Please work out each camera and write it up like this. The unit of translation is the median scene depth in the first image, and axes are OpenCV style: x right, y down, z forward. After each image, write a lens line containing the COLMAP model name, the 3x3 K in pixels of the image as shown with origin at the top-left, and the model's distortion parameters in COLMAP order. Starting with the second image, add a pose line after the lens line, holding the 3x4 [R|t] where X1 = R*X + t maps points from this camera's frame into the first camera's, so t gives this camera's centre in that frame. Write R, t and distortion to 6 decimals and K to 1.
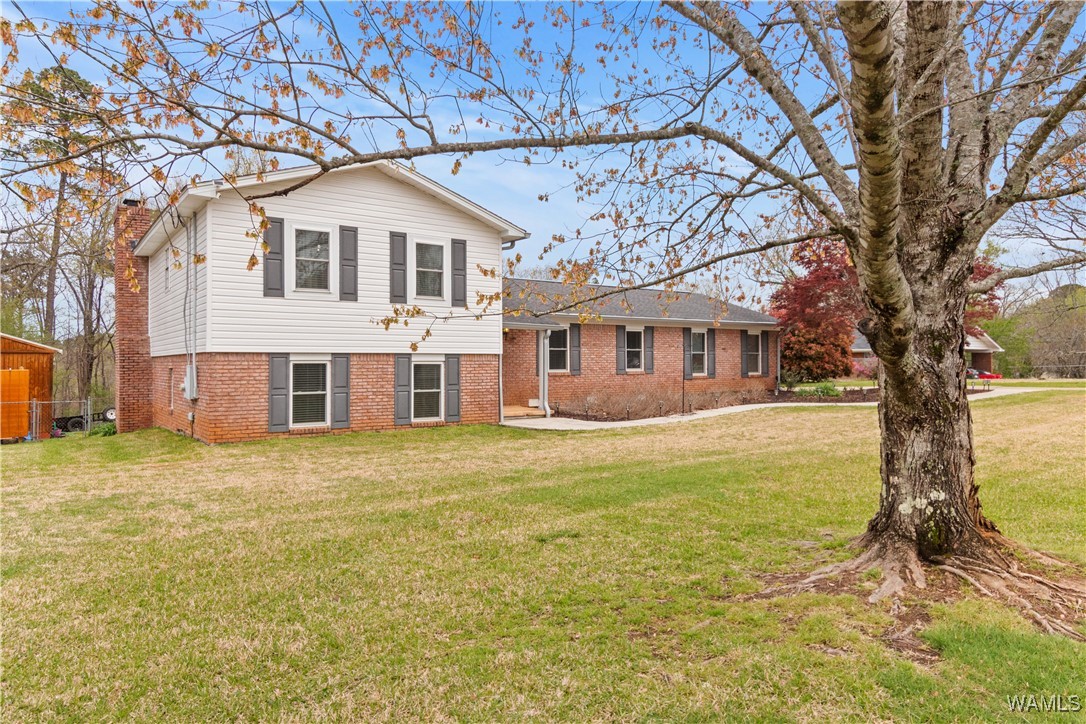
lens RADIAL K [[648.7, 0, 542.9], [0, 648.7, 360.6], [0, 0, 1]] dist [0.004754, 0.000168]
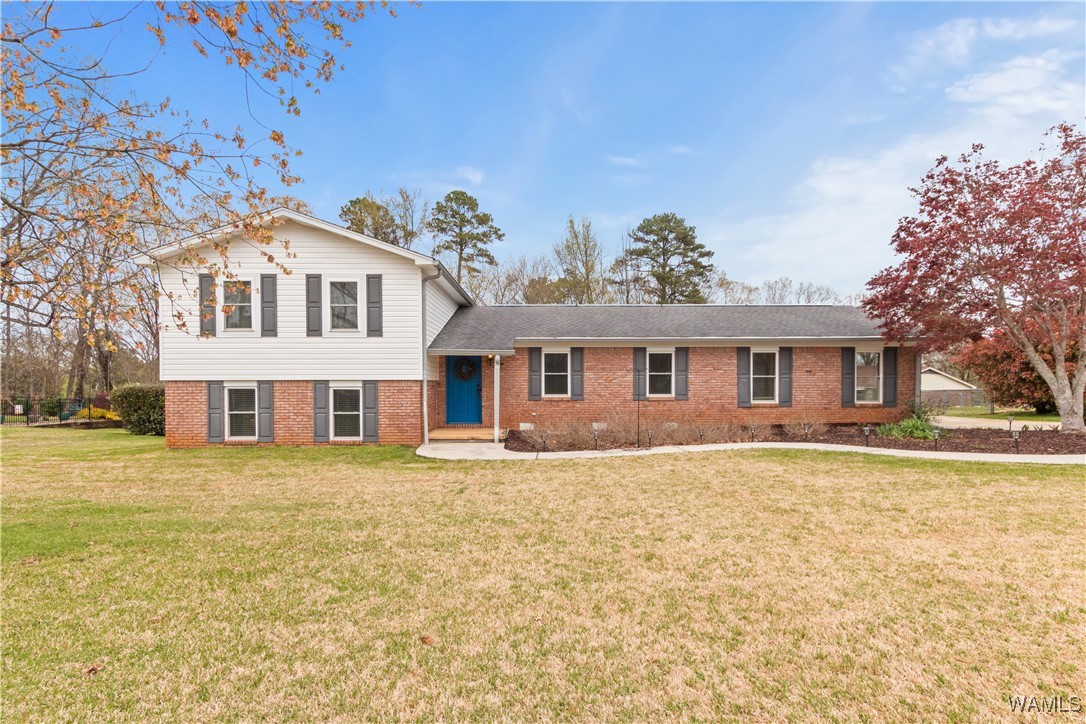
lens RADIAL K [[520.3, 0, 544.2], [0, 520.3, 394.3], [0, 0, 1]] dist [0.009966, -0.000951]
pose [[0.833963, 0.007946, -0.551763, 0.602012], [0.002381, 0.999835, 0.017997, -0.001472], [0.551815, -0.016323, 0.833807, 0.435528]]
